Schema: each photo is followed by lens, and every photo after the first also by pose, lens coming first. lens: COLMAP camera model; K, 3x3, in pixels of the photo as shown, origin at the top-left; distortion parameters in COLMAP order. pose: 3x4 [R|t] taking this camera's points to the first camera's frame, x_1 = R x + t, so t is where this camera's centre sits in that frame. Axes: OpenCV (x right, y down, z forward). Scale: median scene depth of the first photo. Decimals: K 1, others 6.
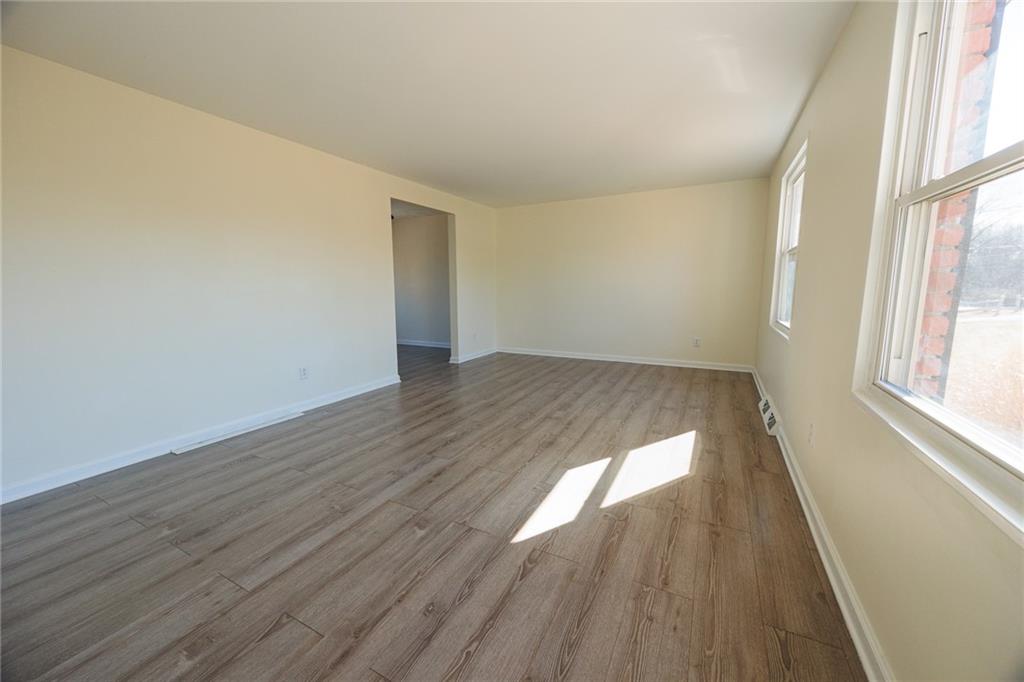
lens RADIAL K [[403.1, 0, 512.0], [0, 403.1, 341.0], [0, 0, 1]] dist [0.000367, 0.000004]
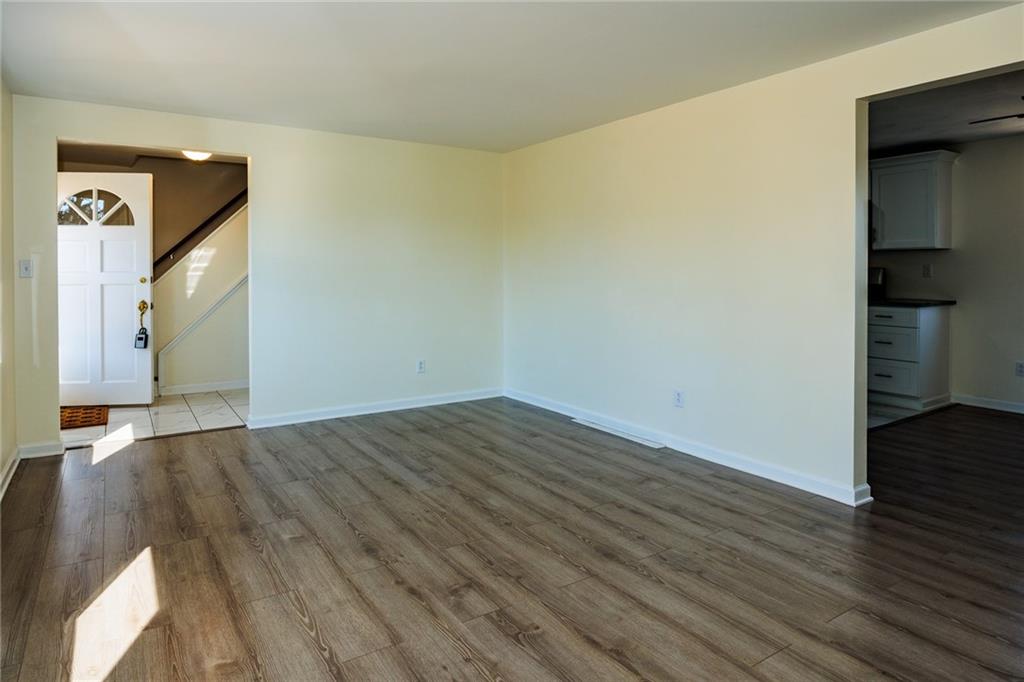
lens RADIAL K [[613.5, 0, 512.0], [0, 613.5, 341.0], [0, 0, 1]] dist [-0.002950, -0.000477]
pose [[-0.499583, 0.105107, -0.859866, 0.661221], [-0.115766, 0.975608, 0.186515, -0.223463], [0.858496, 0.192723, -0.475229, 1.368399]]
